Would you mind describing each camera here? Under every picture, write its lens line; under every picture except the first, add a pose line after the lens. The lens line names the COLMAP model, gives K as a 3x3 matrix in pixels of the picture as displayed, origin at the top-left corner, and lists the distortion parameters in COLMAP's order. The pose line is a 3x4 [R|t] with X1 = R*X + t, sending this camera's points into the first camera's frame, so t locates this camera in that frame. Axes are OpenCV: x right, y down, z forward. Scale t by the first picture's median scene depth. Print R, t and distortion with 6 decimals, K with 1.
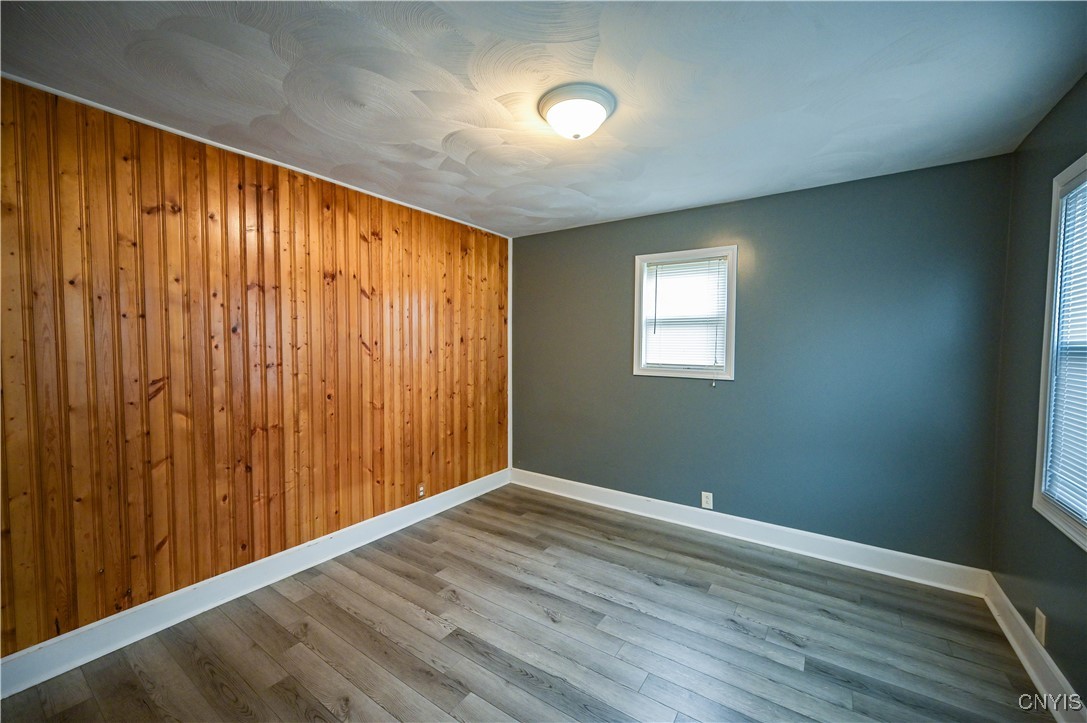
lens RADIAL K [[431.0, 0, 543.3], [0, 431.0, 362.6], [0, 0, 1]] dist [-0.002418, 0.000055]
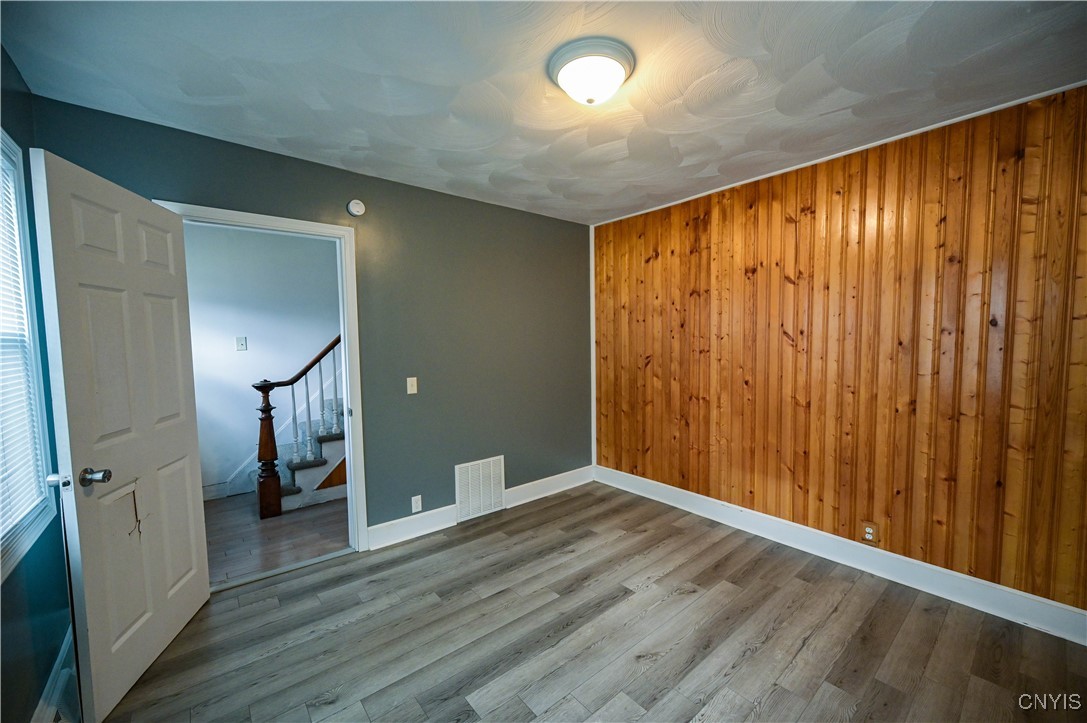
lens RADIAL K [[431.0, 0, 547.3], [0, 431.0, 364.6], [0, 0, 1]] dist [-0.002418, 0.000055]
pose [[-0.275760, 0.059645, -0.959374, 0.635931], [-0.030519, 0.997027, 0.070758, -0.026671], [0.960742, 0.048792, -0.273120, 0.758255]]
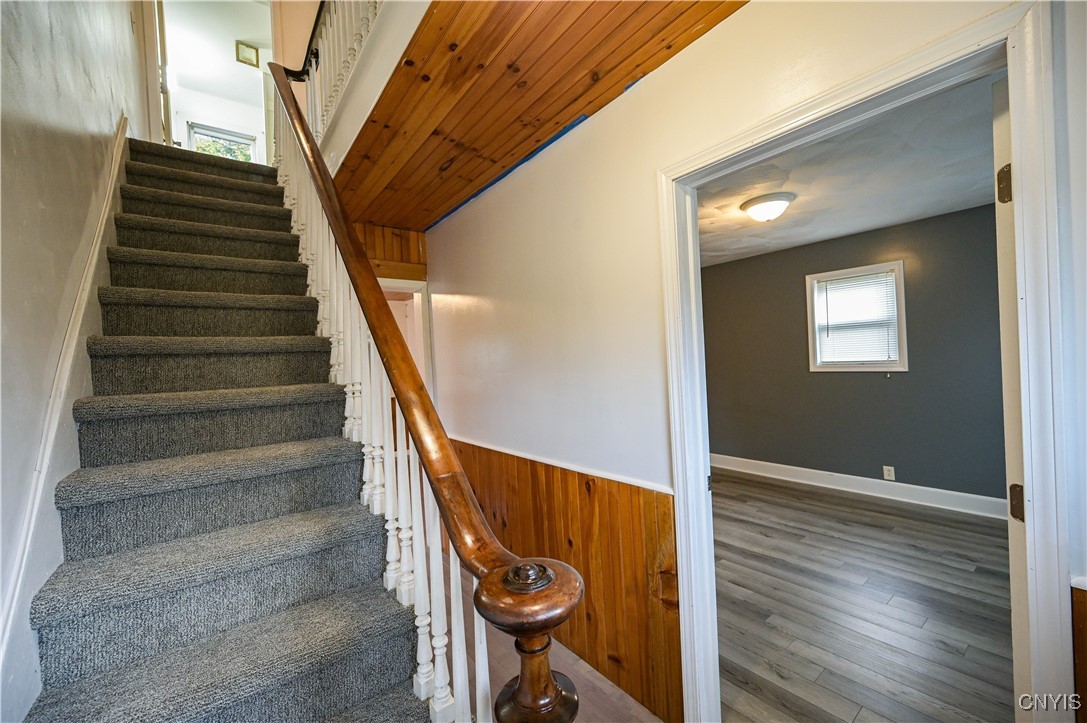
lens RADIAL K [[431.0, 0, 536.9], [0, 431.0, 363.6], [0, 0, 1]] dist [-0.002418, 0.000055]
pose [[0.946453, -0.054004, -0.318293, -0.163782], [0.045543, 0.998385, -0.033970, 0.013311], [0.319613, 0.017655, 0.947384, -0.497408]]
